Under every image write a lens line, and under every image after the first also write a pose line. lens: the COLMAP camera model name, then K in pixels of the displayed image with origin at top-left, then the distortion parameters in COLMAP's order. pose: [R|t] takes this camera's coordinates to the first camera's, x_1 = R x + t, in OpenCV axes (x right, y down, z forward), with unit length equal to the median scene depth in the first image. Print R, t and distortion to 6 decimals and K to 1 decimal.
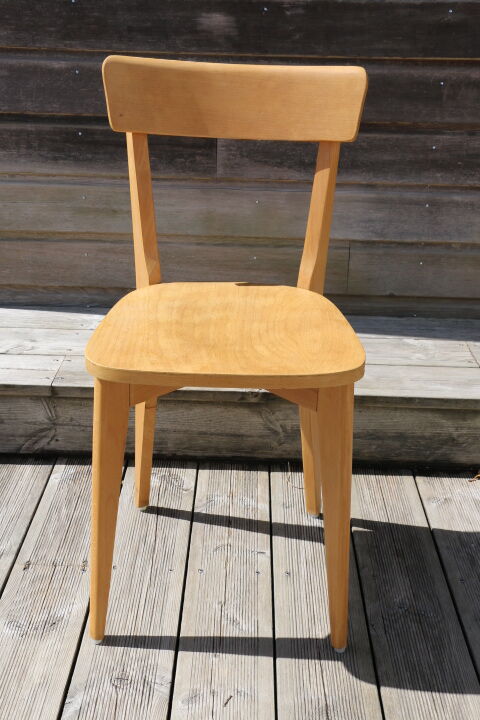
lens RADIAL K [[894.2, 0, 231.7], [0, 894.2, 362.2], [0, 0, 1]] dist [-0.031406, 0.365837]
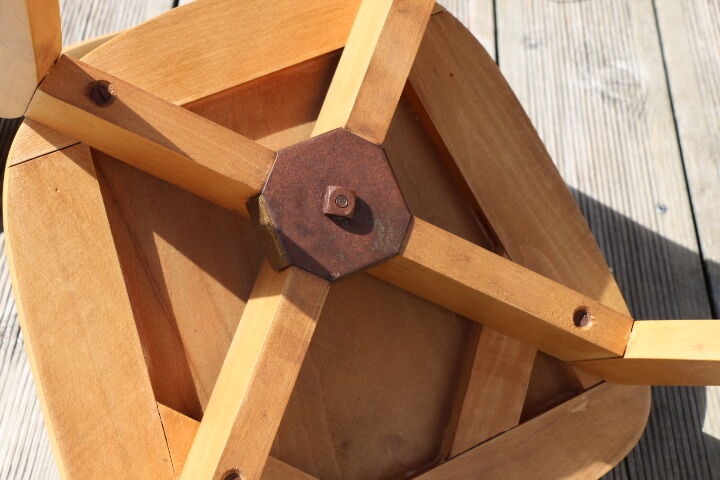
lens RADIAL K [[1370.6, 0, 360.0], [0, 1370.6, 240.0], [0, 0, 1]] dist [0.247568, 0.355268]
pose [[0.999942, 0.010721, -0.000736, -0.024182], [-0.009685, 0.928781, 0.370501, -0.010865], [0.004655, -0.370473, 0.928832, 0.250710]]
